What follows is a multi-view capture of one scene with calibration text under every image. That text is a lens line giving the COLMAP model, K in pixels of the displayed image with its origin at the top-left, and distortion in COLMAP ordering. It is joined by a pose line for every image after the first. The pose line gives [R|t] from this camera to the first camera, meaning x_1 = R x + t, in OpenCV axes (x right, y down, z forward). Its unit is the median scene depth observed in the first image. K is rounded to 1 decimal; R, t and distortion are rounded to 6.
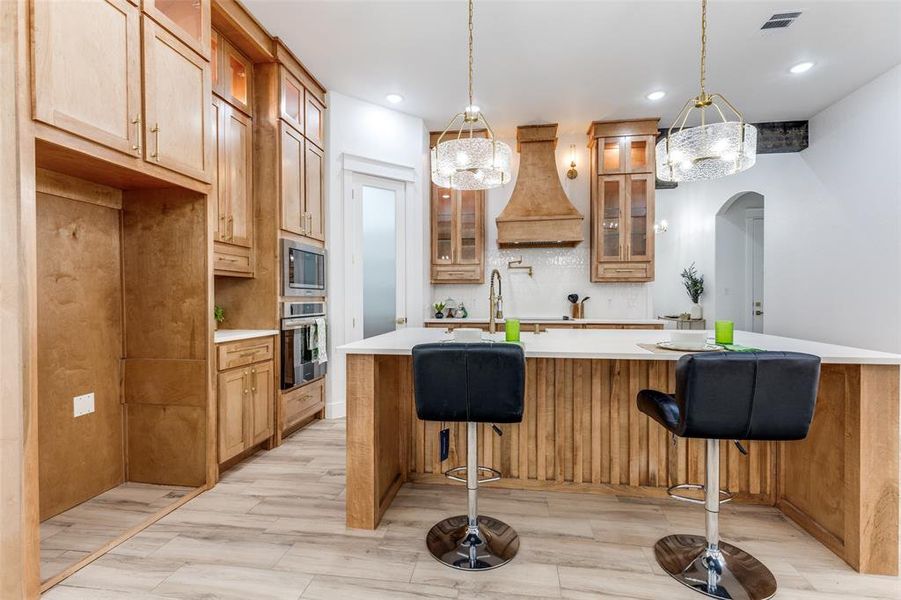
lens RADIAL K [[413.7, 0, 448.2], [0, 413.7, 298.1], [0, 0, 1]] dist [0.012771, -0.002454]
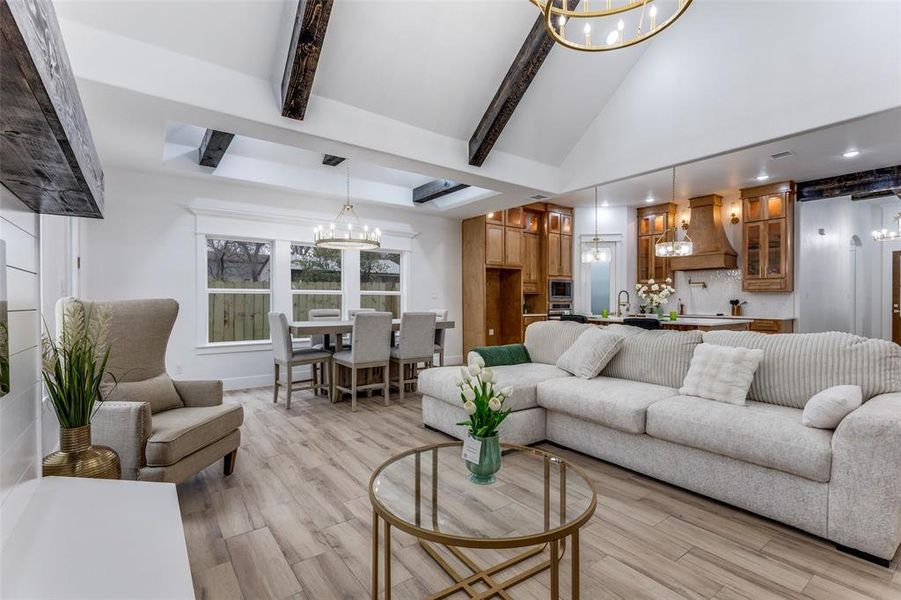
lens RADIAL K [[413.7, 0, 450.5], [0, 413.7, 302.0], [0, 0, 1]] dist [0.012771, -0.002454]
pose [[0.718840, 0.002528, -0.695171, 0.877222], [-0.001695, 0.999997, 0.001884, -0.002784], [0.695174, -0.000176, 0.718842, -1.176387]]
